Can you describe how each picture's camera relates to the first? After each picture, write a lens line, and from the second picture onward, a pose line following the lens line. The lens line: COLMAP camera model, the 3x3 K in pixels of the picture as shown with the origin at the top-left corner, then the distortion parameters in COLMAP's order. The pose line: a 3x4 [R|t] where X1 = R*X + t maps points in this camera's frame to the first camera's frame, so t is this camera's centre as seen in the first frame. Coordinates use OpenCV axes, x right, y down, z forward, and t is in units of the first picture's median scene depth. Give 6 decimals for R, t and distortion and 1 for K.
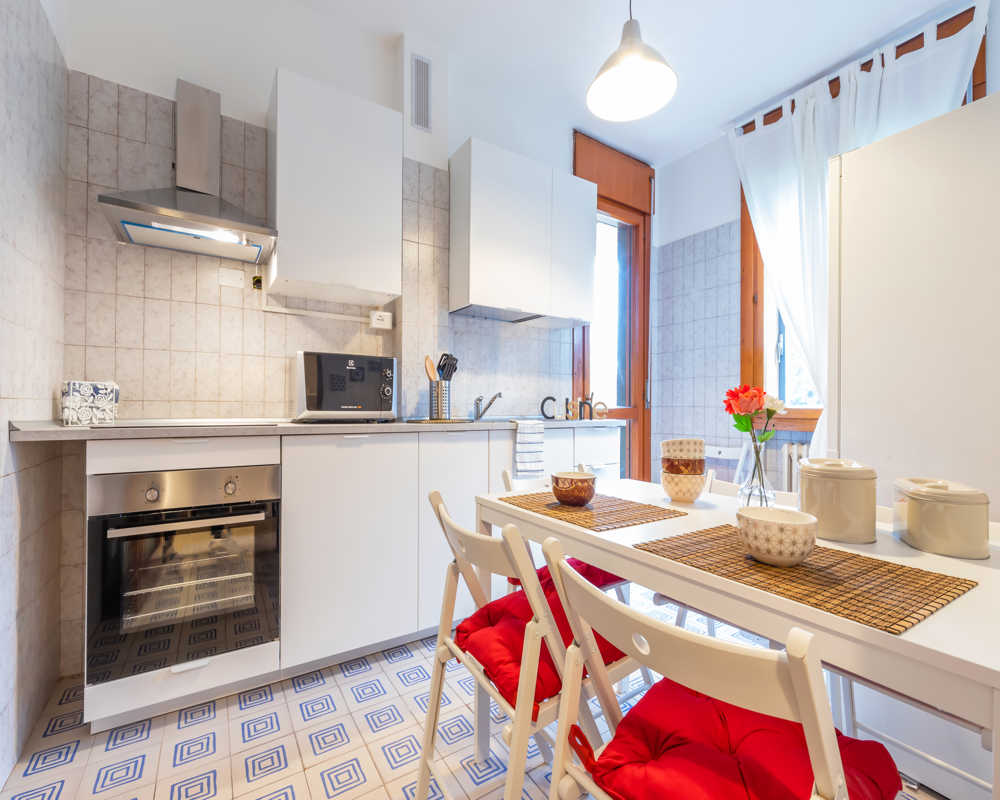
lens RADIAL K [[463.7, 0, 514.0], [0, 463.7, 417.1], [0, 0, 1]] dist [0.003065, 0.000713]
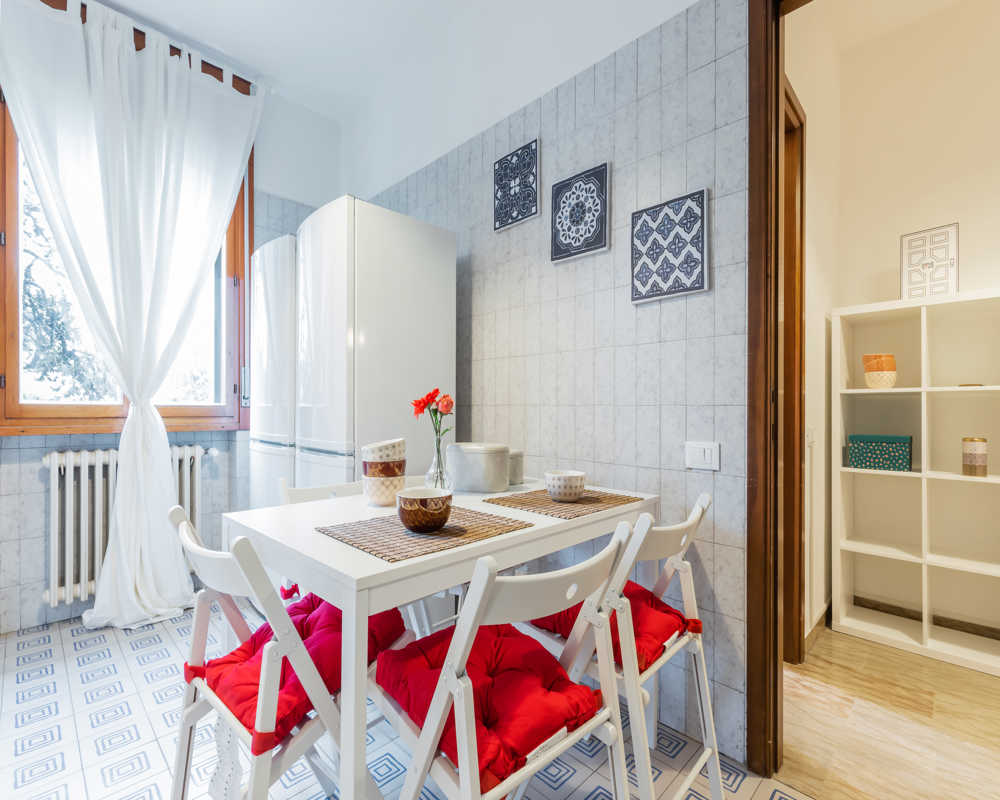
lens RADIAL K [[463.7, 0, 514.0], [0, 463.7, 417.1], [0, 0, 1]] dist [0.003065, 0.000713]
pose [[-0.211697, -0.024207, 0.977036, -0.323047], [0.010993, 0.999571, 0.027147, -0.012106], [-0.977274, 0.016488, -0.211340, 0.482049]]
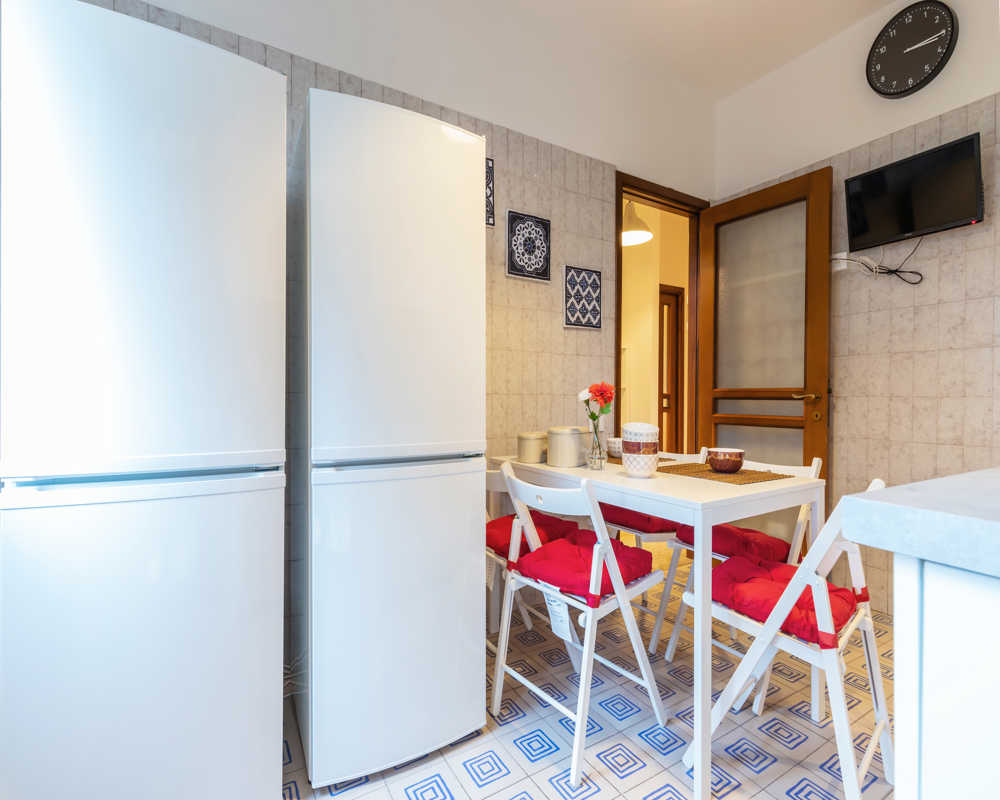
lens RADIAL K [[463.7, 0, 514.0], [0, 463.7, 417.1], [0, 0, 1]] dist [0.003065, 0.000713]
pose [[-0.998163, -0.007880, 0.060071, 0.325661], [-0.004762, 0.998642, 0.051885, -0.012309], [-0.060399, 0.051504, -0.996845, 1.159492]]
